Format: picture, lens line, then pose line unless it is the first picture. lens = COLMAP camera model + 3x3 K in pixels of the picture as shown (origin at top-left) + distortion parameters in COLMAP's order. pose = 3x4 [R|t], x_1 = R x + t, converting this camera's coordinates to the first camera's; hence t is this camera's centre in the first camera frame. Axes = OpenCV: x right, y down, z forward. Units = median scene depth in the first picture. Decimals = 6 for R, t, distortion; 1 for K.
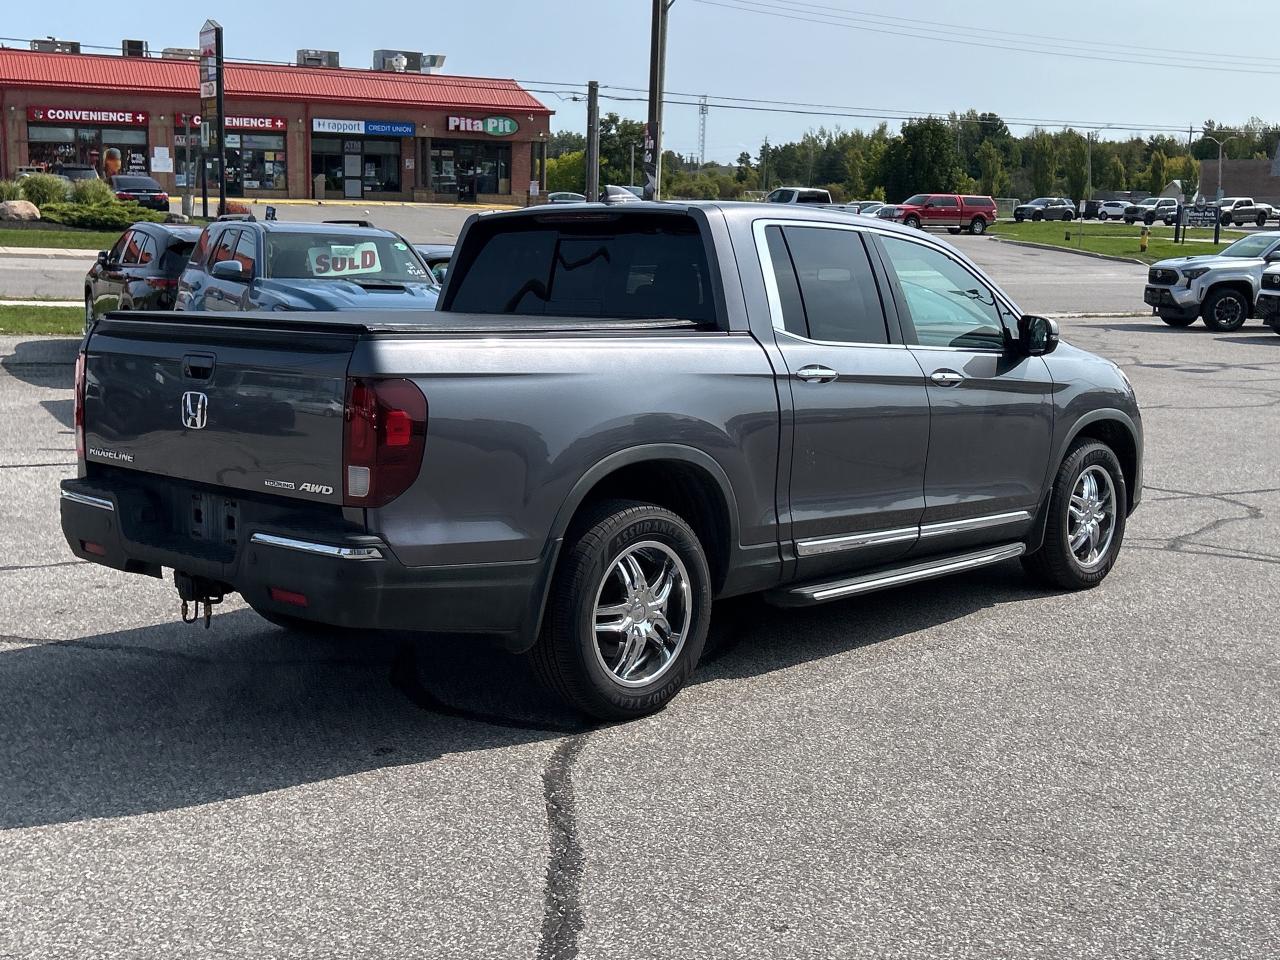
lens RADIAL K [[1534.8, 0, 629.4], [0, 1534.8, 476.6], [0, 0, 1]] dist [0.154849, -0.405408]
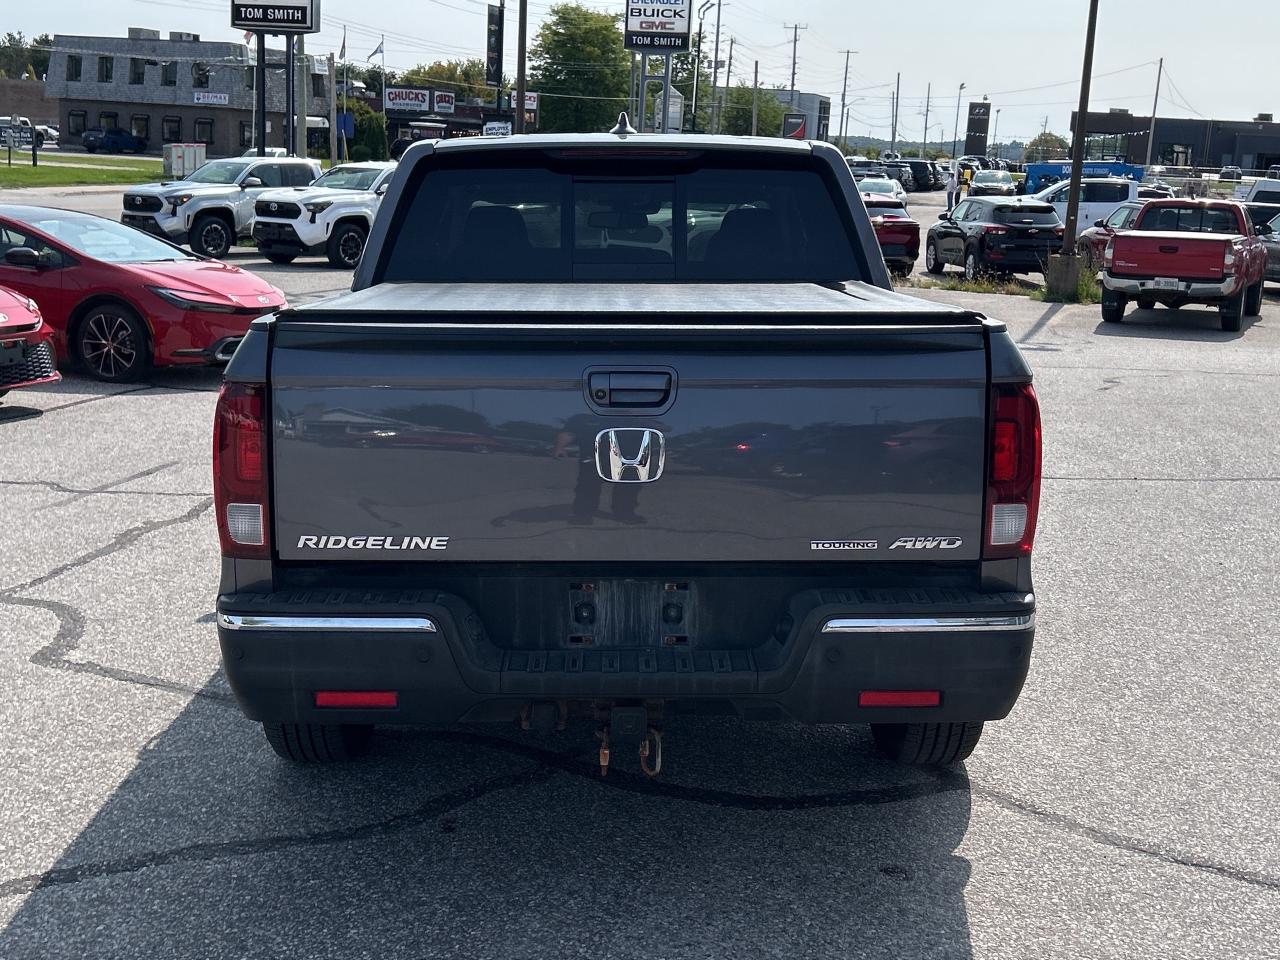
lens RADIAL K [[1534.8, 0, 629.4], [0, 1534.8, 476.6], [0, 0, 1]] dist [0.154849, -0.405408]
pose [[0.722056, -0.126603, 0.680152, -0.069578], [0.092935, 0.991953, 0.085980, -0.008613], [-0.685564, 0.001127, 0.728011, 0.050511]]
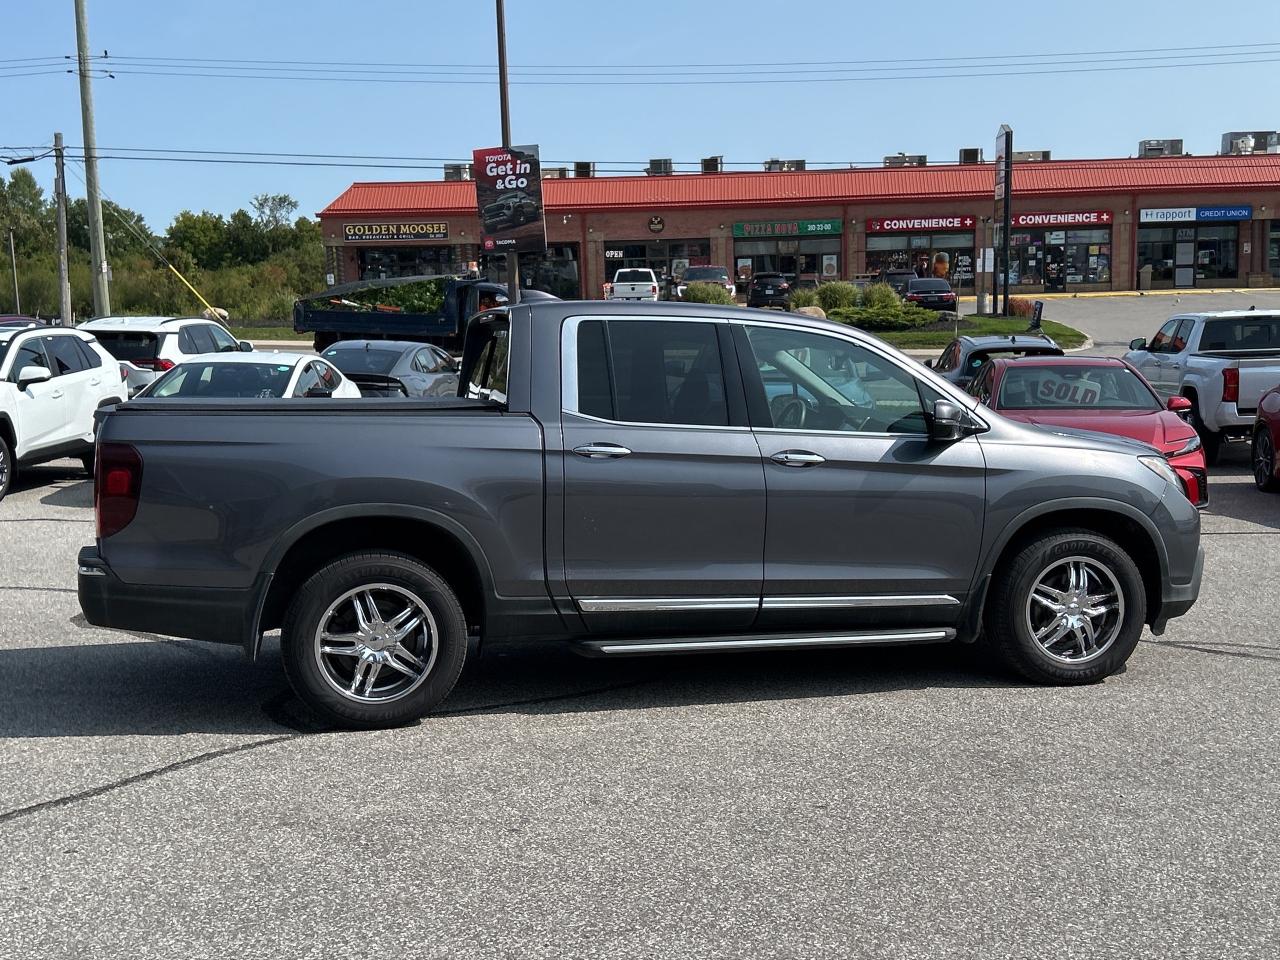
lens RADIAL K [[1534.8, 0, 629.4], [0, 1534.8, 476.6], [0, 0, 1]] dist [0.154849, -0.405408]
pose [[0.850229, 0.022334, -0.525939, 0.082765], [-0.053898, 0.997542, -0.044770, 0.000192], [0.523647, 0.066412, 0.849343, 0.006123]]
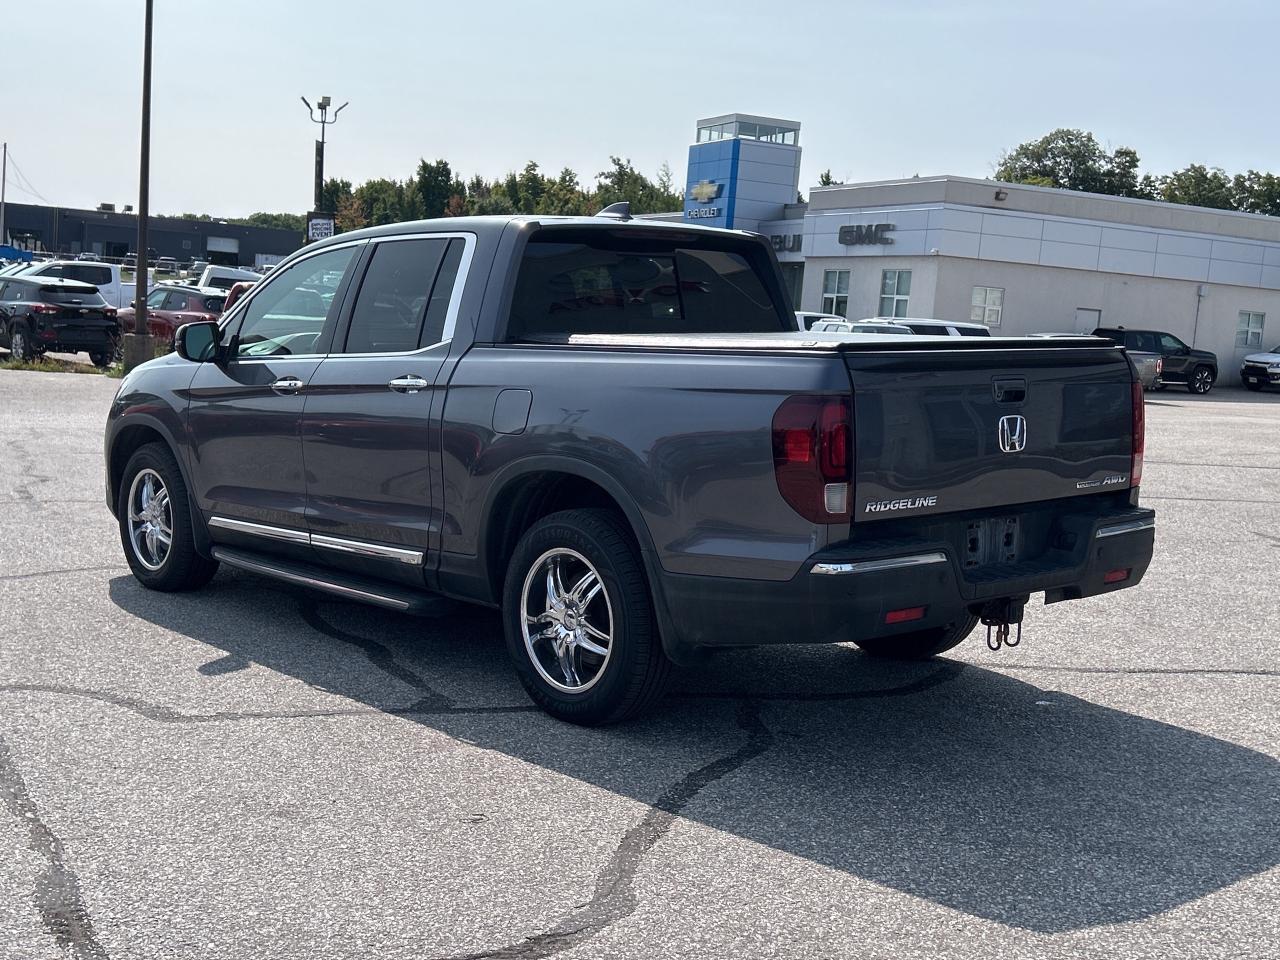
lens RADIAL K [[1534.8, 0, 629.4], [0, 1534.8, 476.6], [0, 0, 1]] dist [0.154849, -0.405408]
pose [[0.094259, -0.119809, 0.988312, -0.124664], [0.113466, 0.987556, 0.108896, -0.014678], [-0.989060, 0.101876, 0.106680, 0.109567]]
